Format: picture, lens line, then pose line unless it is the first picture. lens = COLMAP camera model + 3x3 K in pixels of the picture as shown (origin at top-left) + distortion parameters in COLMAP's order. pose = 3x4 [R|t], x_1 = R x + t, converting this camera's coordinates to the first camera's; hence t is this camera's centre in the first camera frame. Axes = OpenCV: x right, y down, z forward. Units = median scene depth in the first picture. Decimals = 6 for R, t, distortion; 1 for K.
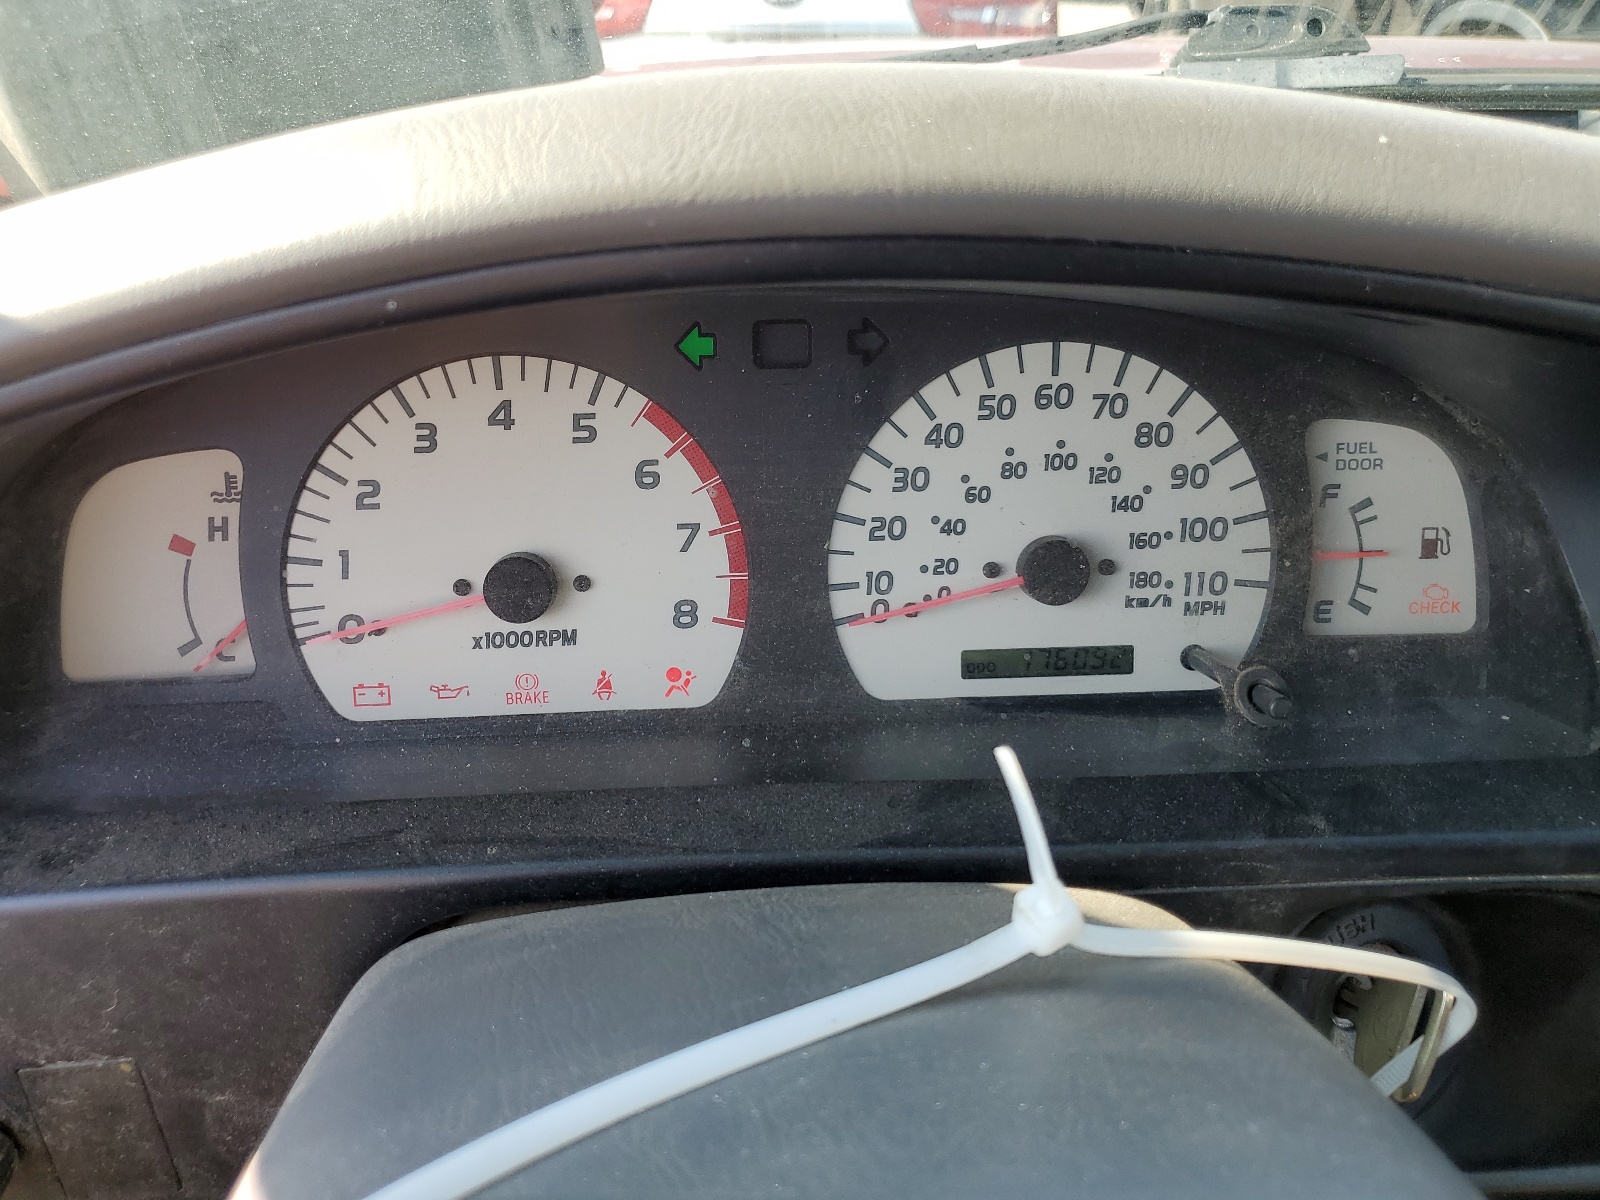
lens RADIAL K [[1226.4, 0, 800.6], [0, 1226.4, 599.6], [0, 0, 1]] dist [0.035524, -0.000514]
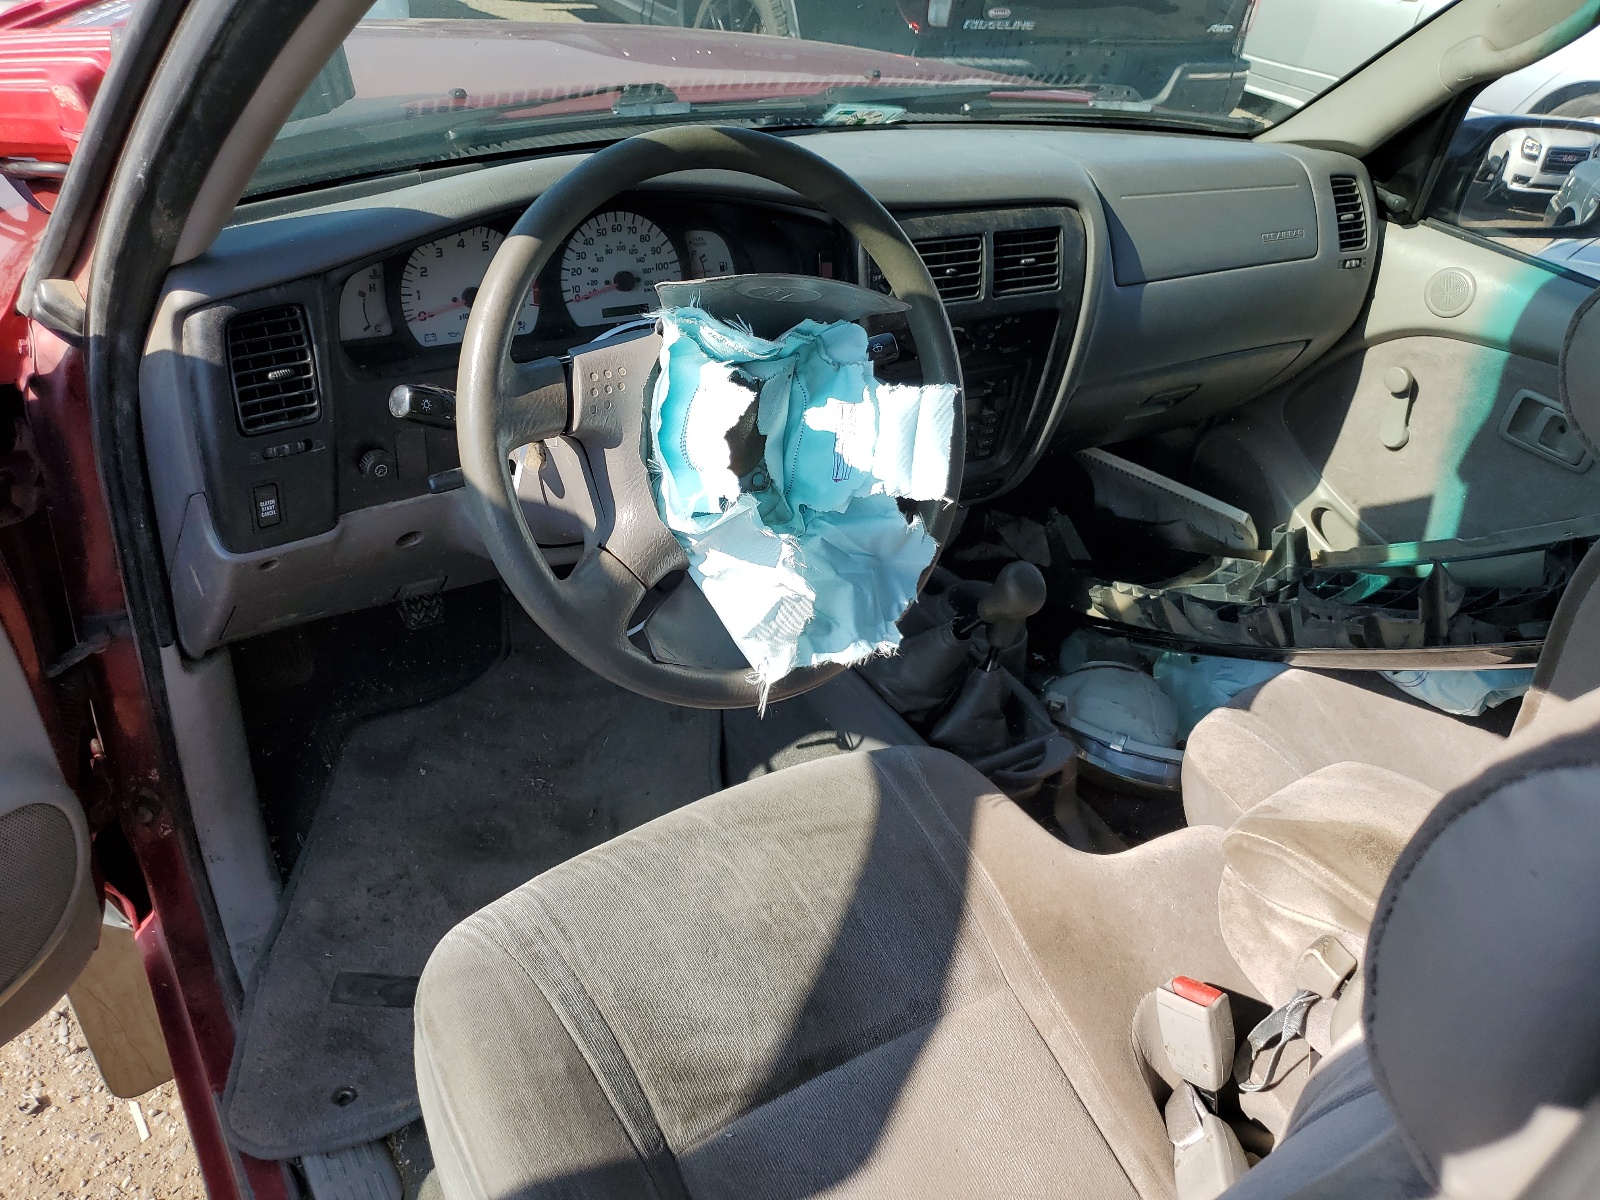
lens RADIAL K [[1226.4, 0, 798.3], [0, 1226.4, 596.6], [0, 0, 1]] dist [0.035524, -0.000514]
pose [[0.869660, -0.196976, 0.452649, -1.085862], [0.140440, 0.977775, 0.155667, 0.366695], [-0.473252, -0.071808, 0.877996, -2.271849]]
